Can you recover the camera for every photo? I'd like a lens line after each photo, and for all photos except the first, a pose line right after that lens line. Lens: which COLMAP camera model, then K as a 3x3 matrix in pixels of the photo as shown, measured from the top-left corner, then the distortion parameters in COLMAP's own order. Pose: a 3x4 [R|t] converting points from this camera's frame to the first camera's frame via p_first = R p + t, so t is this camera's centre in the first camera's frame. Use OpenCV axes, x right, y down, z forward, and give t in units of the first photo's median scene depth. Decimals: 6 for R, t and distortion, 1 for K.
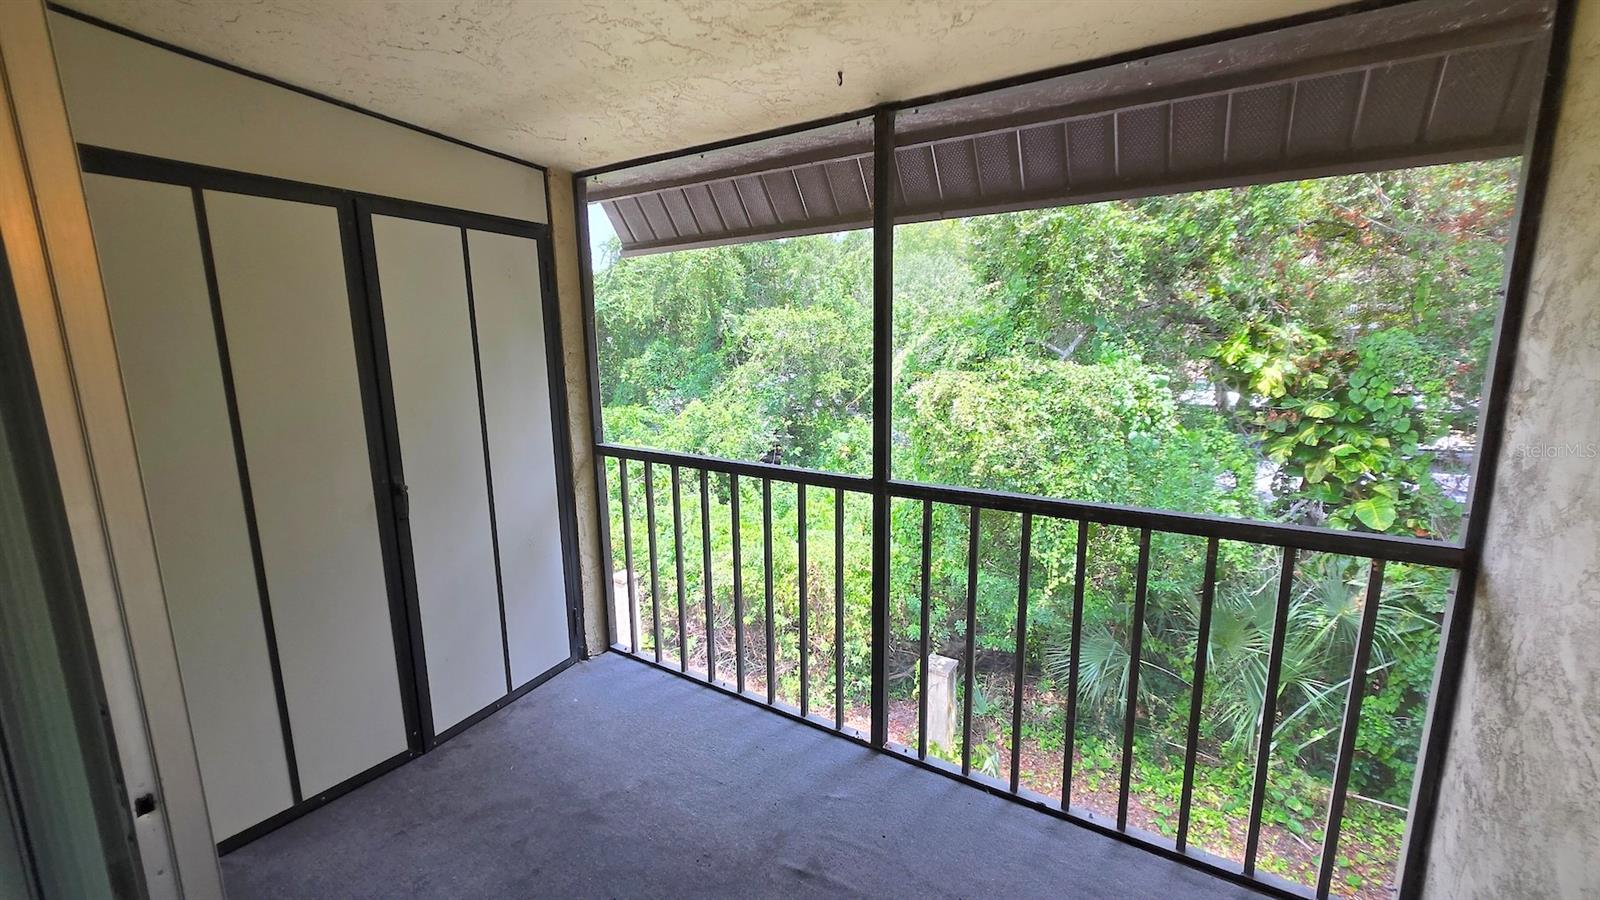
lens RADIAL K [[634.0, 0, 797.5], [0, 634.0, 448.5], [0, 0, 1]] dist [0.004500, -0.000115]
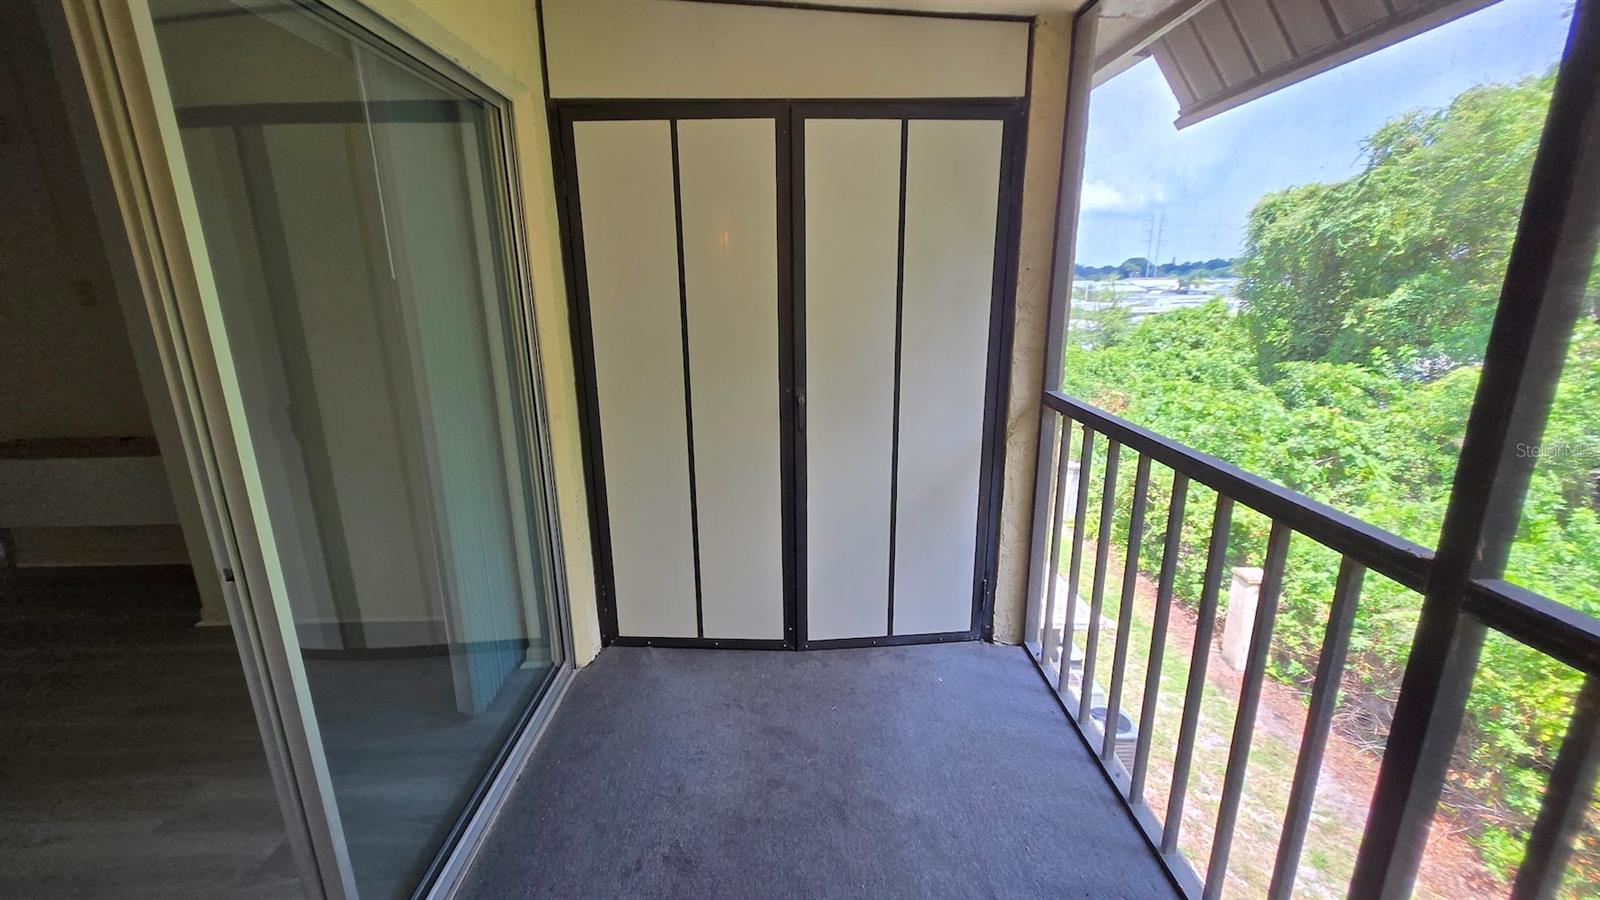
lens RADIAL K [[634.0, 0, 800.3], [0, 634.0, 449.4], [0, 0, 1]] dist [0.004500, -0.000115]
pose [[0.530689, 0.223688, -0.817516, 0.191028], [-0.144492, 0.974303, 0.172791, -0.031313], [0.835159, 0.026427, 0.549373, 0.368660]]
